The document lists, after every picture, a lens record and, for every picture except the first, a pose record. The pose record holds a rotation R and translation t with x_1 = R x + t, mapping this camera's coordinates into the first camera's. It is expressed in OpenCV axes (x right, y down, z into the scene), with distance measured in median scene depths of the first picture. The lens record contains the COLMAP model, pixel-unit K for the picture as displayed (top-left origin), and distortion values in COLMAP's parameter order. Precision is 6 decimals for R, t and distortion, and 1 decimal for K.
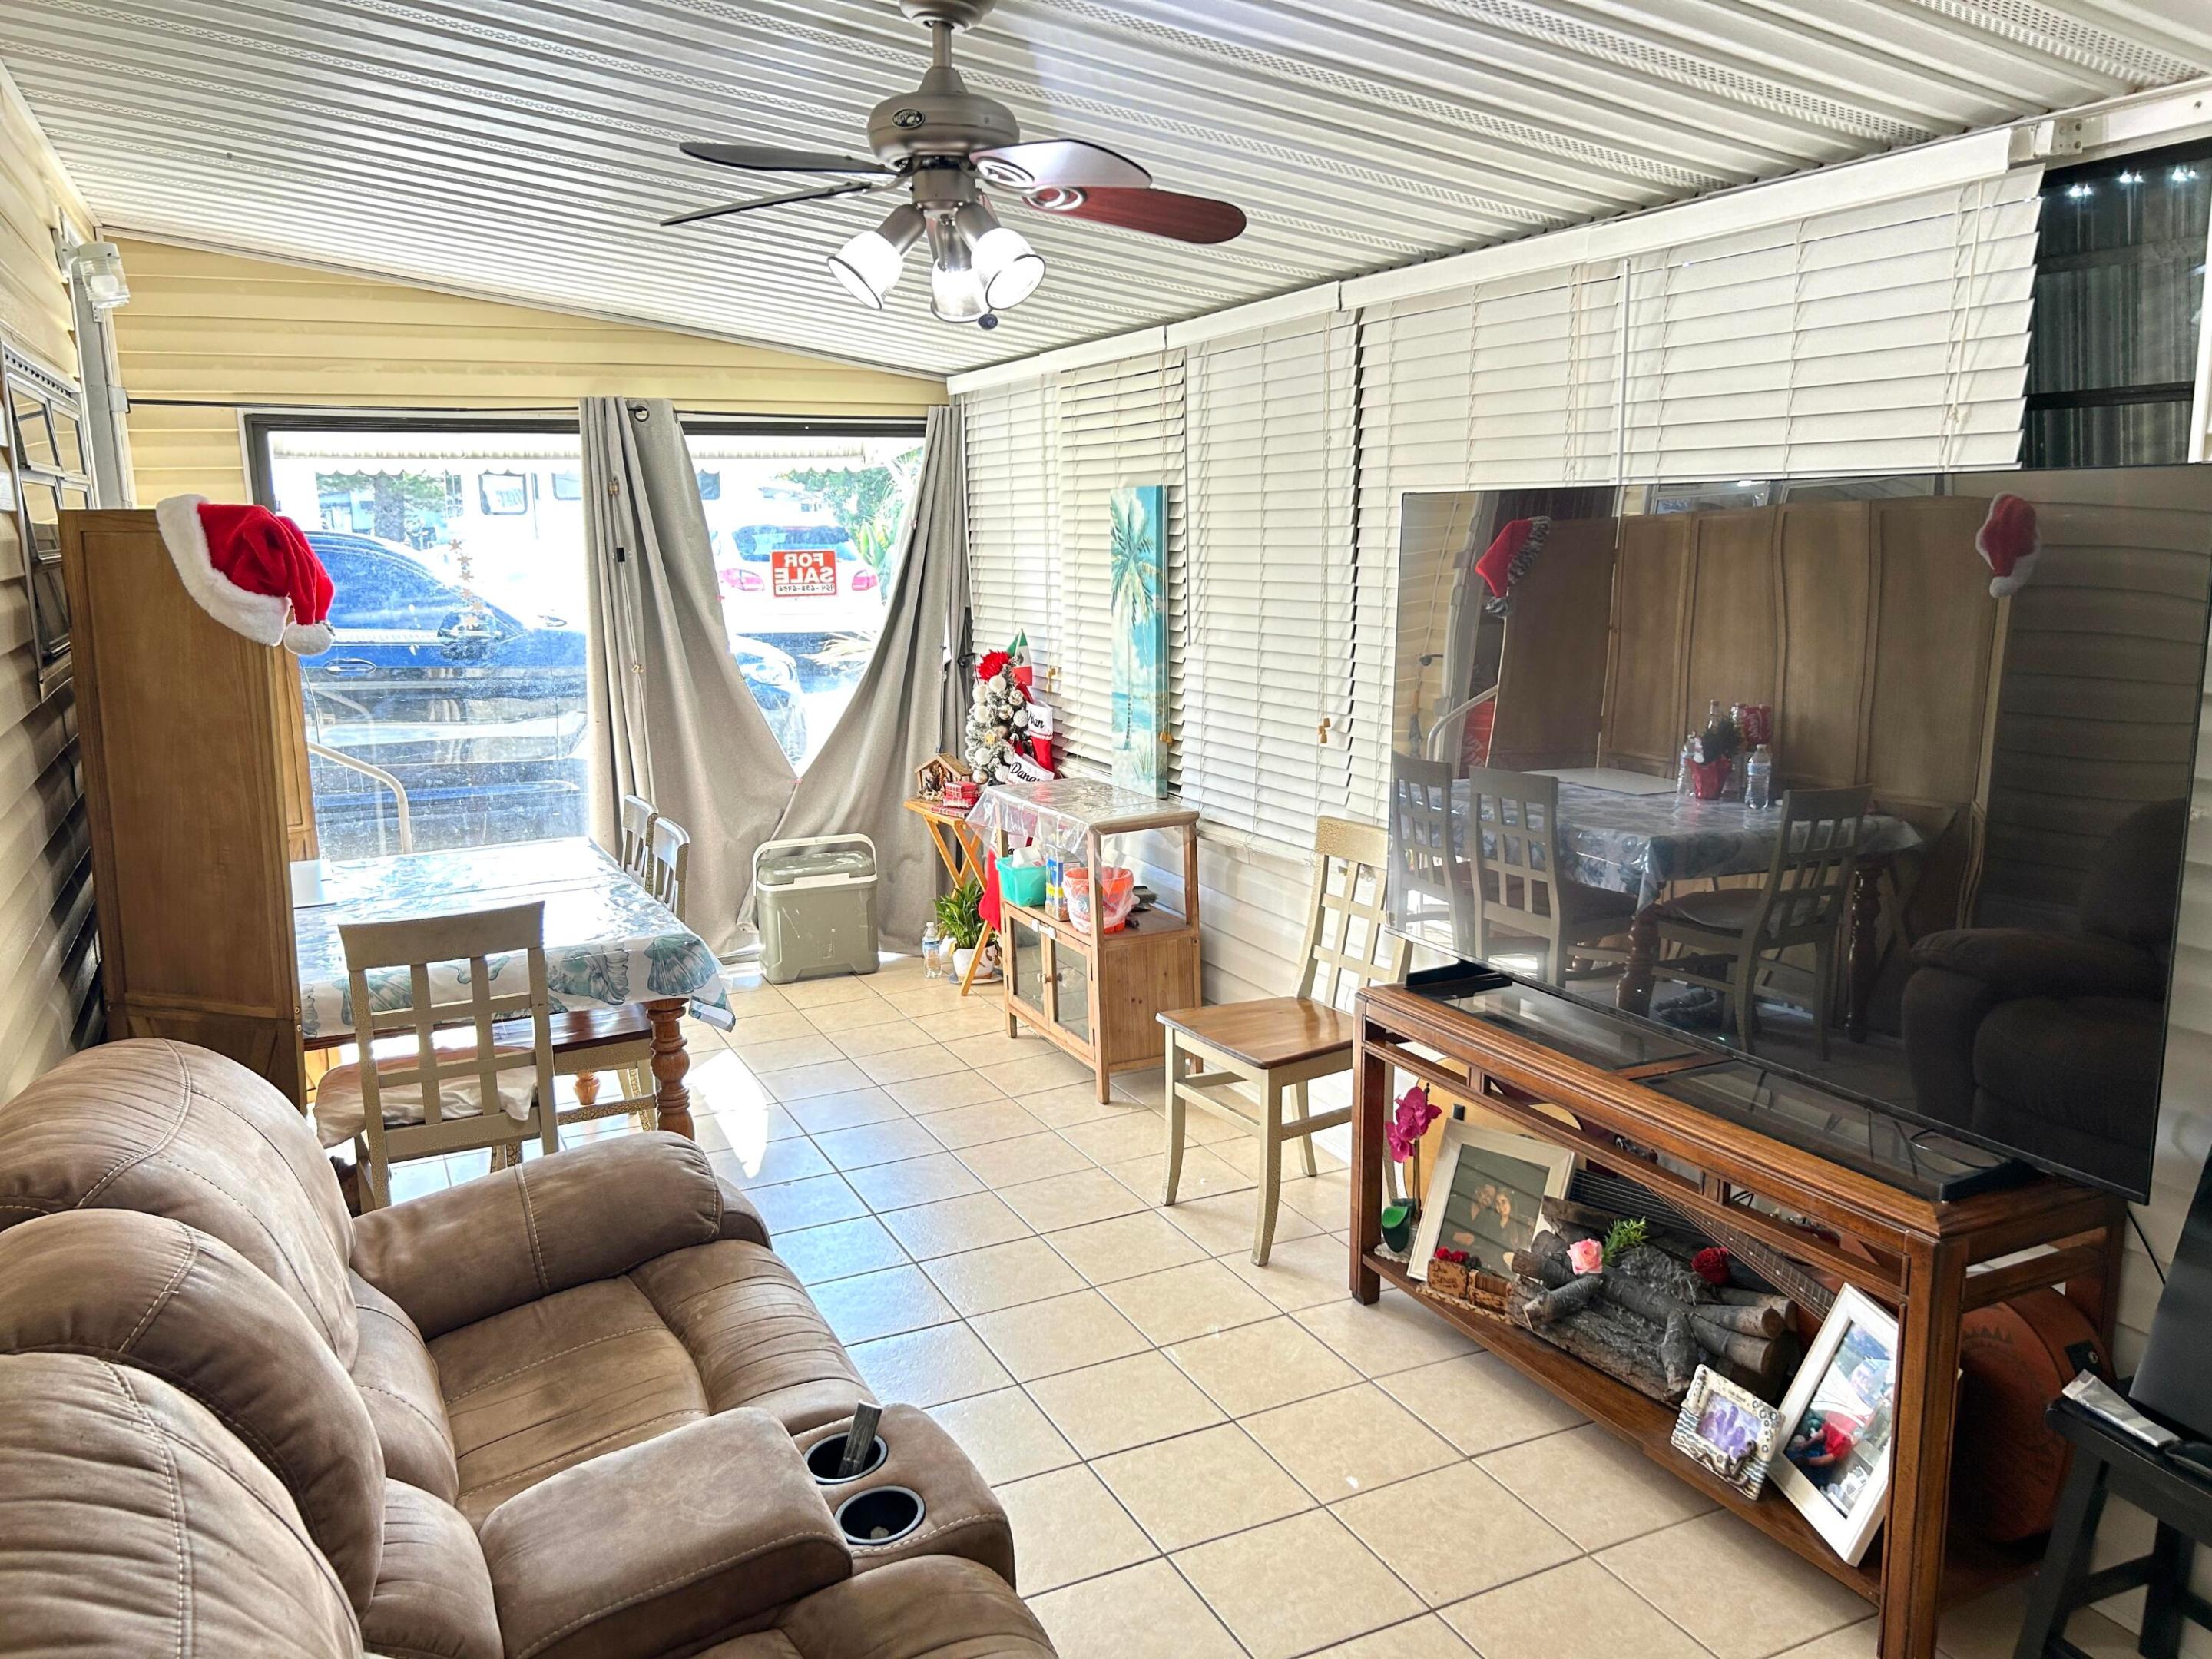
lens RADIAL K [[1659.2, 0, 1106.0], [0, 1659.2, 829.5], [0, 0, 1]] dist [0.119471, -0.208503]
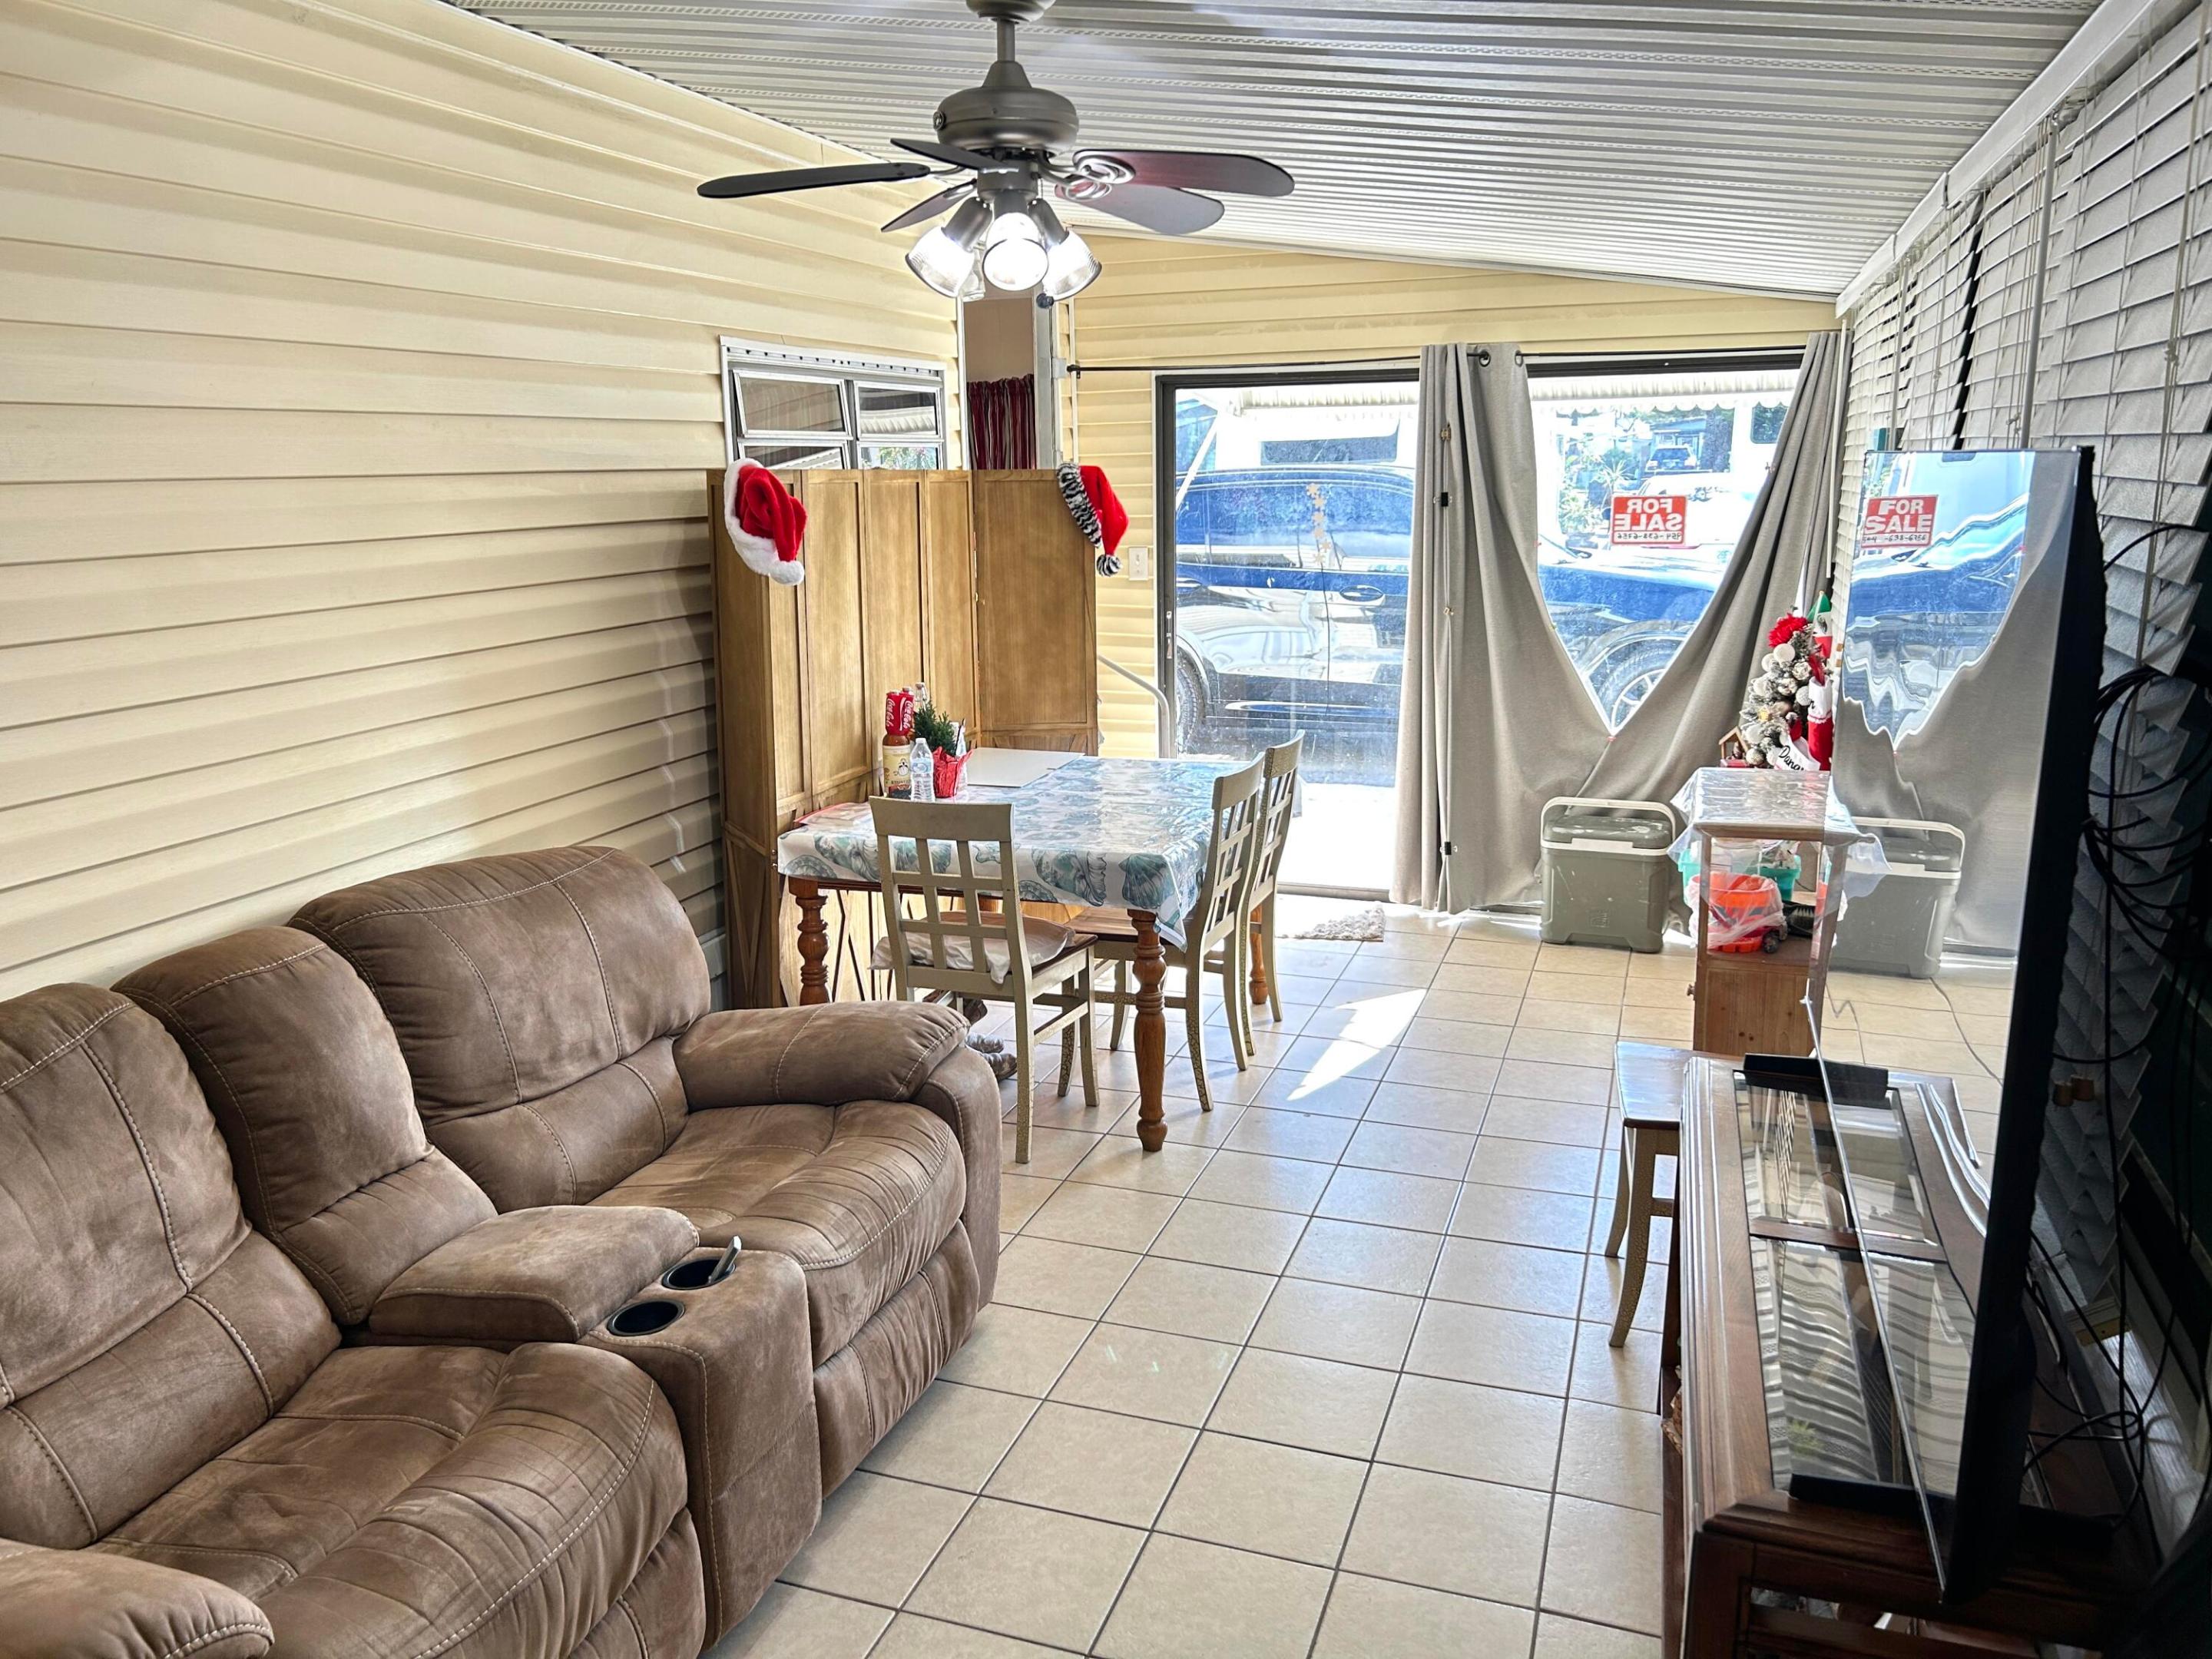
lens RADIAL K [[1653.5, 0, 1094.7], [0, 1653.5, 835.7], [0, 0, 1]] dist [0.137217, -0.252218]
pose [[0.715072, 0.160251, -0.680435, 0.292329], [-0.128897, 0.986905, 0.096971, -0.032381], [0.687065, 0.018365, 0.726364, 0.113662]]
